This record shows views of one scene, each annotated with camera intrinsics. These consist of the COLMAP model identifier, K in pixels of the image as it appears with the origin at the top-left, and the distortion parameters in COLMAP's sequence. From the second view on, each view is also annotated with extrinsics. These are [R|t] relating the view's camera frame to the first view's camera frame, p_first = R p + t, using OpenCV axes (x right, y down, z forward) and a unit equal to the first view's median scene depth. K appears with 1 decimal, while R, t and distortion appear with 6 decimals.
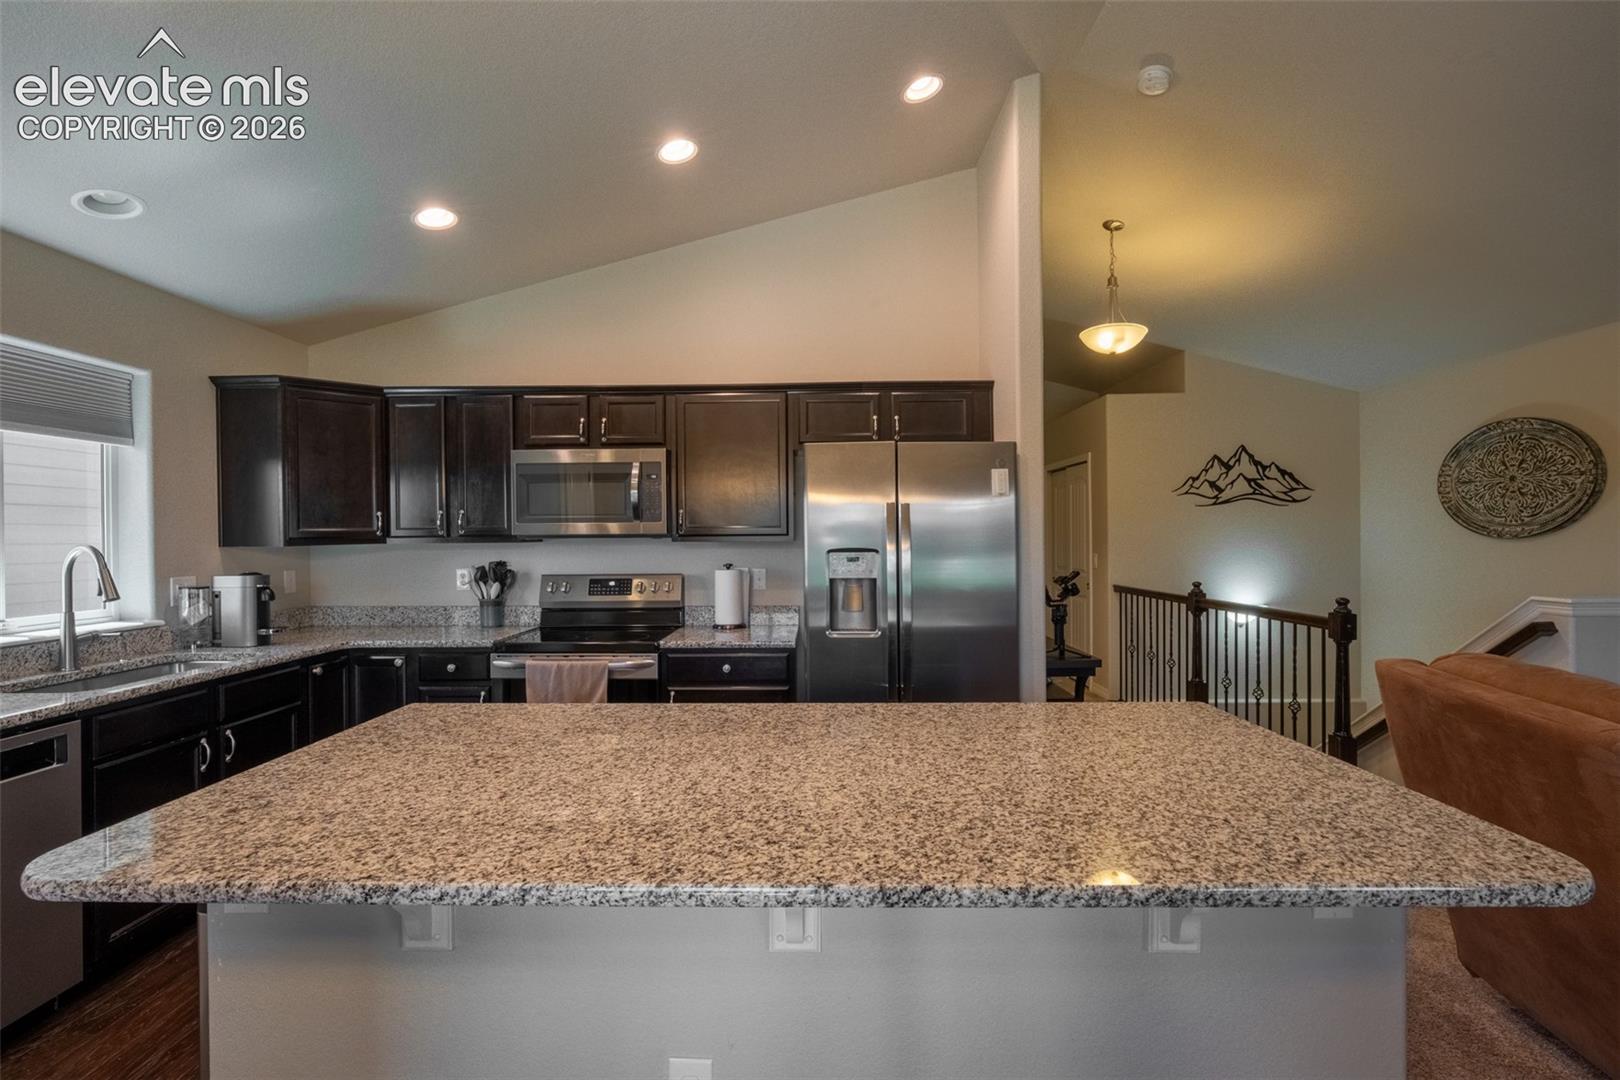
lens RADIAL K [[724.1, 0, 808.2], [0, 724.1, 537.3], [0, 0, 1]] dist [-0.010172, 0.003406]
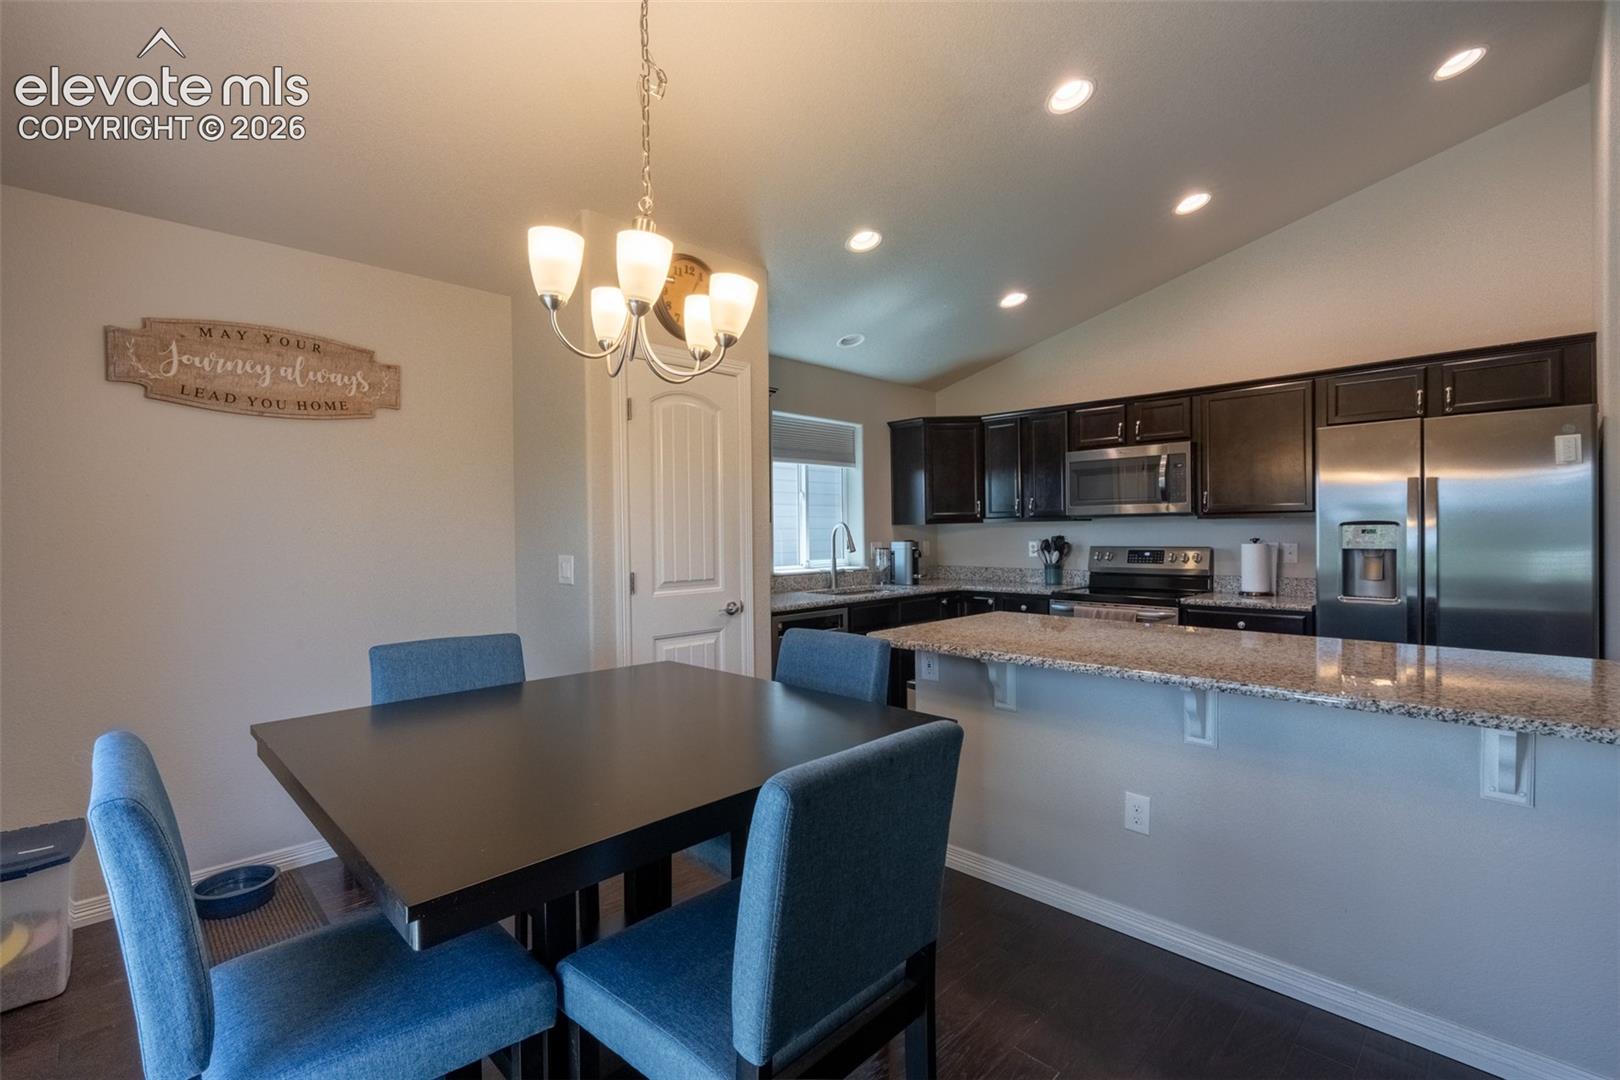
lens RADIAL K [[724.1, 0, 794.7], [0, 724.1, 541.1], [0, 0, 1]] dist [-0.010172, 0.003406]
pose [[0.712786, 0.009031, -0.701324, 0.187532], [0.004945, 0.999828, 0.017902, 0.019412], [0.701364, -0.016228, 0.712618, -0.340176]]
